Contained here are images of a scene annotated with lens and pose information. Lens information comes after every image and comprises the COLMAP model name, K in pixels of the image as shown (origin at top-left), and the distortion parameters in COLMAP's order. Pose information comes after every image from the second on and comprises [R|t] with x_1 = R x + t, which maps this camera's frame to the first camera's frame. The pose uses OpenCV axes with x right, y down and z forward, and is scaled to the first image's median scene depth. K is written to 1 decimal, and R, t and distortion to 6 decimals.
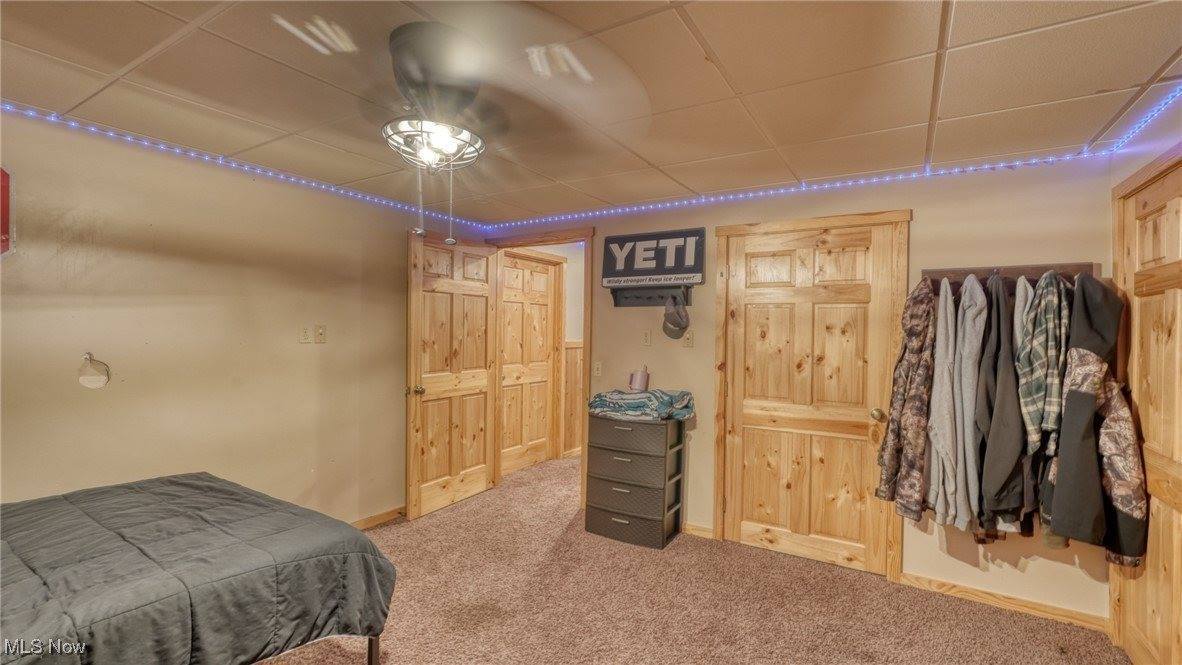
lens RADIAL K [[515.8, 0, 595.7], [0, 515.8, 331.0], [0, 0, 1]] dist [-0.016906, 0.008063]
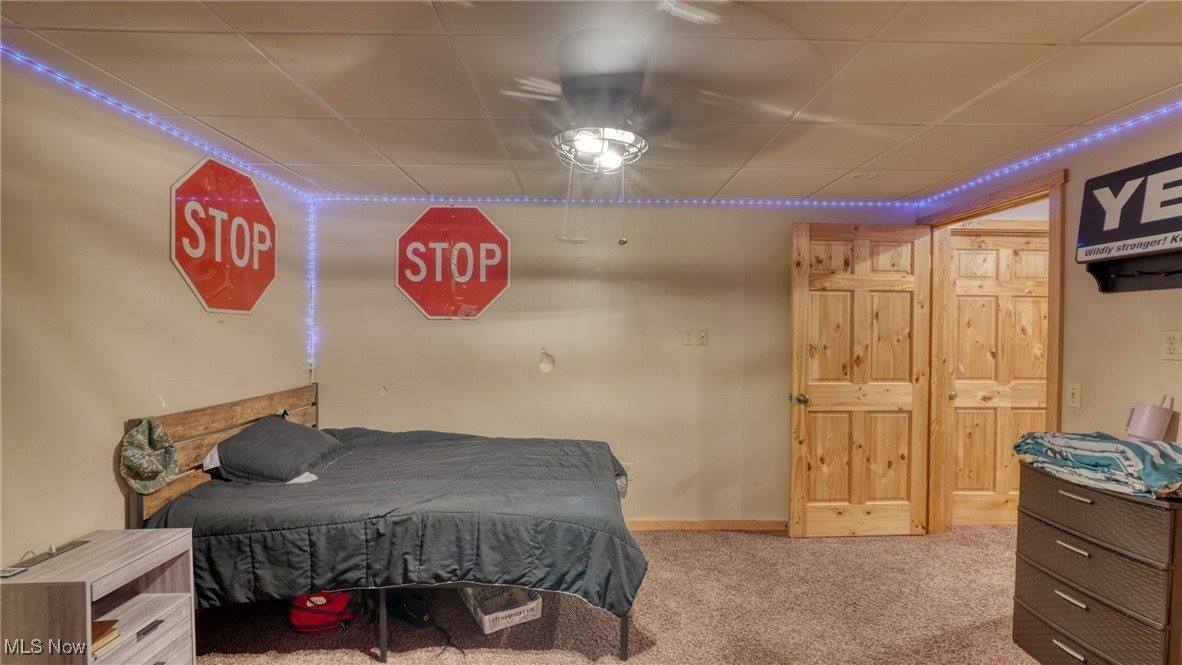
lens RADIAL K [[515.8, 0, 593.9], [0, 515.8, 331.8], [0, 0, 1]] dist [-0.016906, 0.008063]
pose [[0.532160, -0.006325, -0.846620, 0.228624], [-0.000954, 0.999967, -0.008070, 0.003347], [0.846643, 0.005102, 0.532136, 0.188760]]
